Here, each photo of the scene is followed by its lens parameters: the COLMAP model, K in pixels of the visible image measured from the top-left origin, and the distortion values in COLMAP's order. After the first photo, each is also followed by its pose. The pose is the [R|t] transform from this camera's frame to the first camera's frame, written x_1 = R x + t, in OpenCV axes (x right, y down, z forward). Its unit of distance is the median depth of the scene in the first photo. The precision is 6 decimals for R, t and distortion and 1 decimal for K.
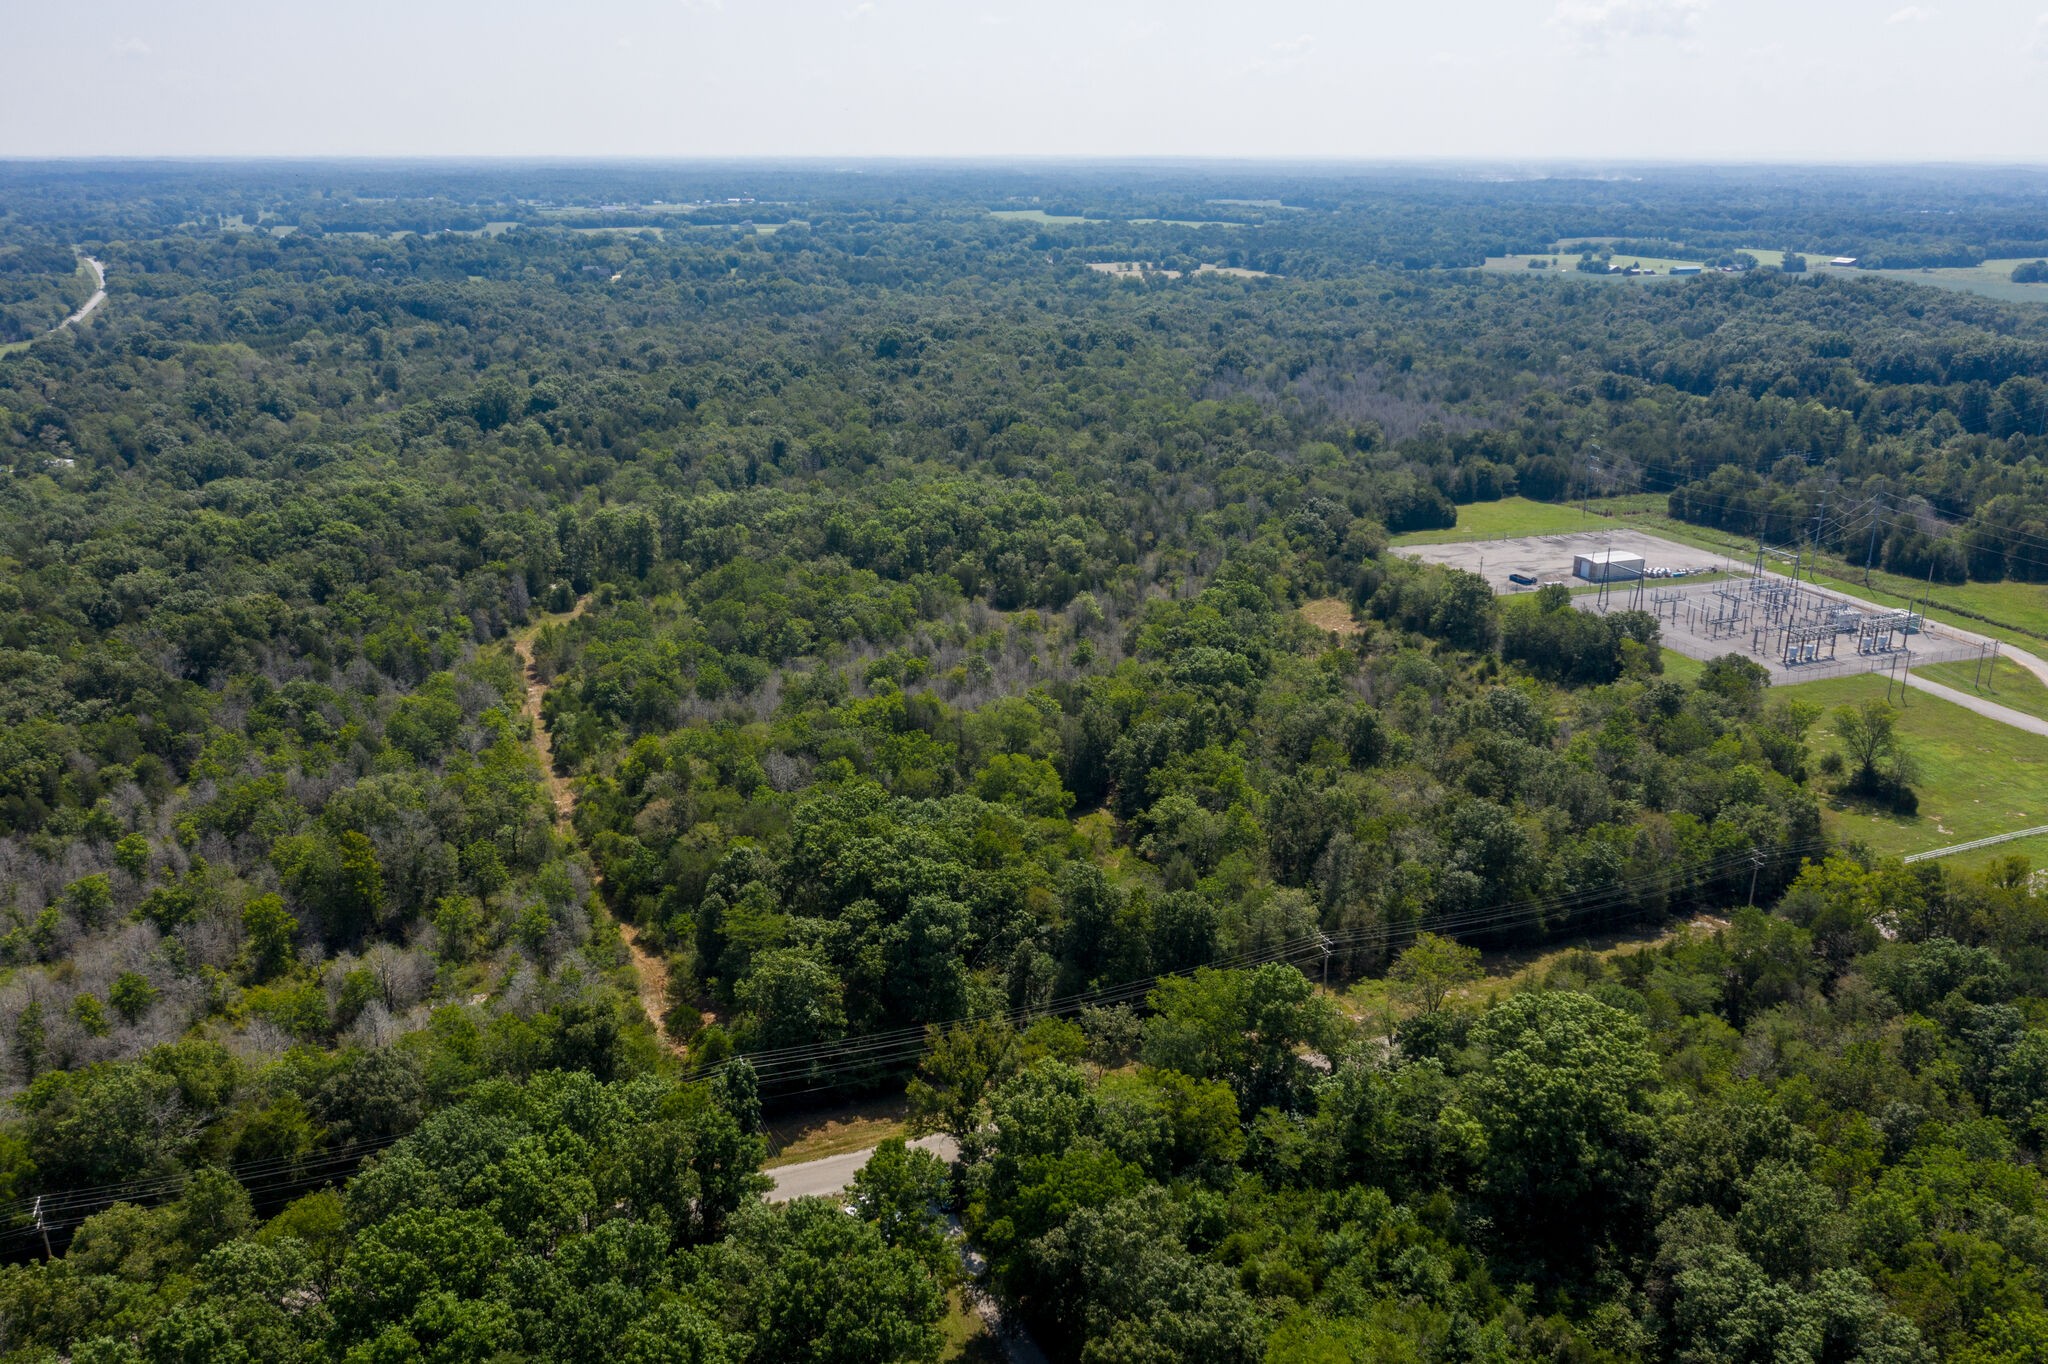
lens RADIAL K [[1608.0, 0, 1021.5], [0, 1608.0, 684.5], [0, 0, 1]] dist [-0.007780, 0.000572]
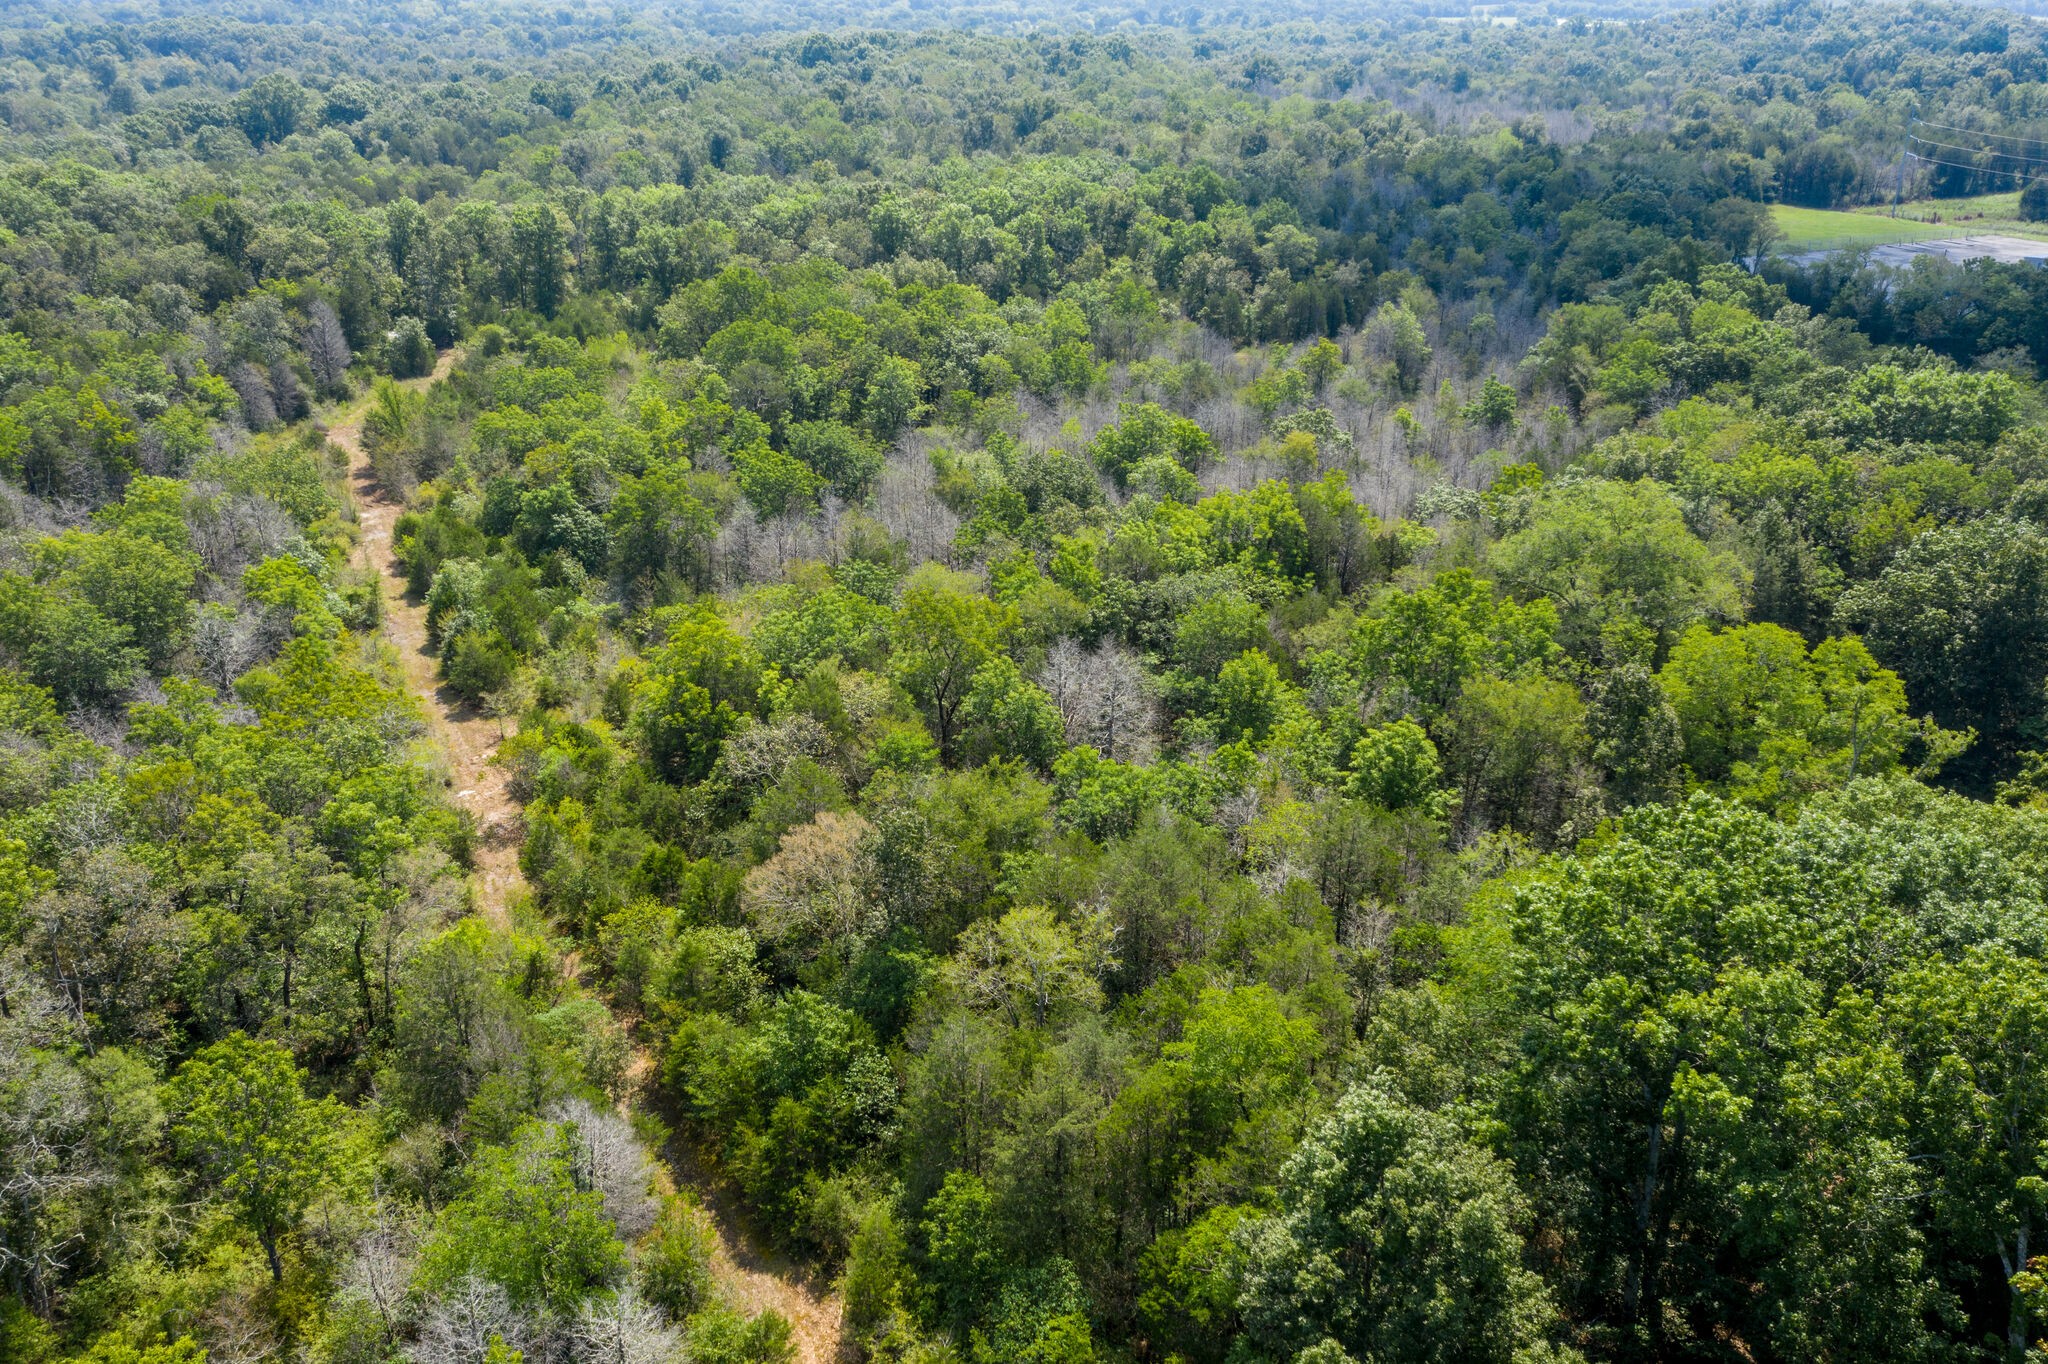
lens RADIAL K [[1608.0, 0, 1026.0], [0, 1608.0, 679.7], [0, 0, 1]] dist [-0.007780, 0.000572]
pose [[0.994587, -0.045394, 0.093465, -0.145682], [0.035483, 0.993829, 0.105096, 0.008000], [-0.097659, -0.101211, 0.990060, 0.466347]]
